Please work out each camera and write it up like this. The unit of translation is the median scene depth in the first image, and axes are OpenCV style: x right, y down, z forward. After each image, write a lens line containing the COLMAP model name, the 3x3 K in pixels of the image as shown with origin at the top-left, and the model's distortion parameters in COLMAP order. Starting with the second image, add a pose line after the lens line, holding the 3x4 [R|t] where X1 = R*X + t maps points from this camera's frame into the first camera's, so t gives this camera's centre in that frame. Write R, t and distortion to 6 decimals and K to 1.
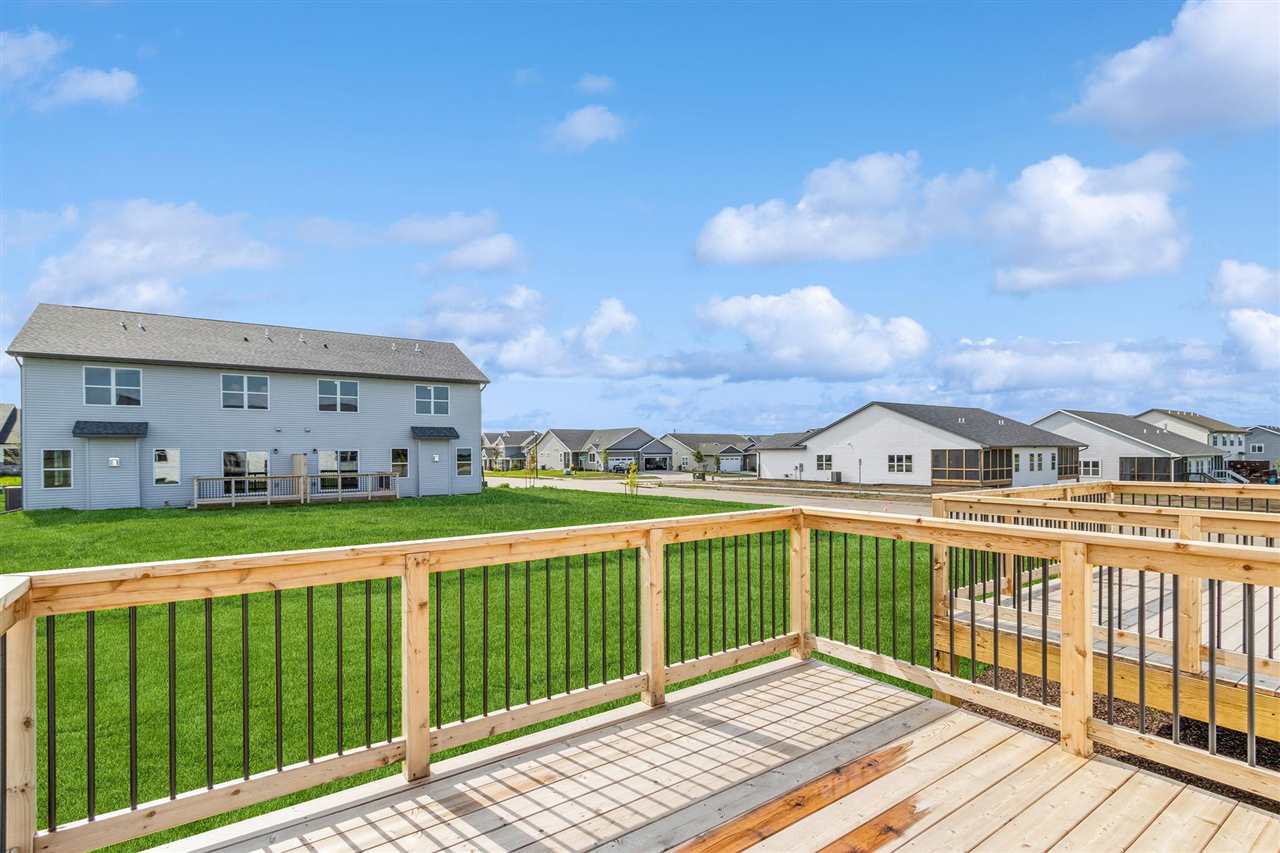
lens RADIAL K [[606.0, 0, 637.7], [0, 606.0, 448.6], [0, 0, 1]] dist [-0.009916, -0.000405]
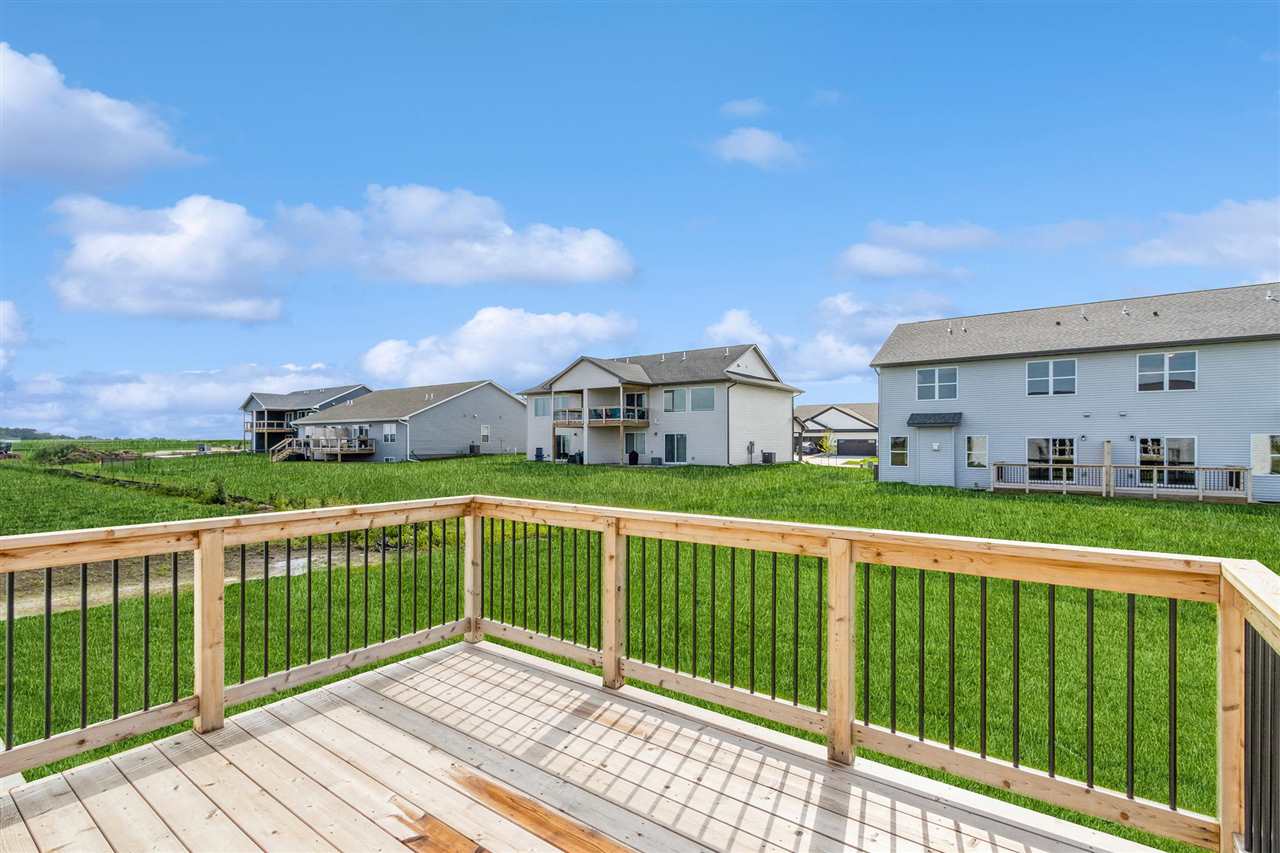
lens RADIAL K [[613.6, 0, 646.1], [0, 613.6, 424.9], [0, 0, 1]] dist [0.001498, 0.000161]
pose [[0.297407, -0.018570, -0.954570, 0.095978], [0.003043, 0.999824, -0.018502, -0.000471], [0.954746, 0.002598, 0.297411, 0.067713]]
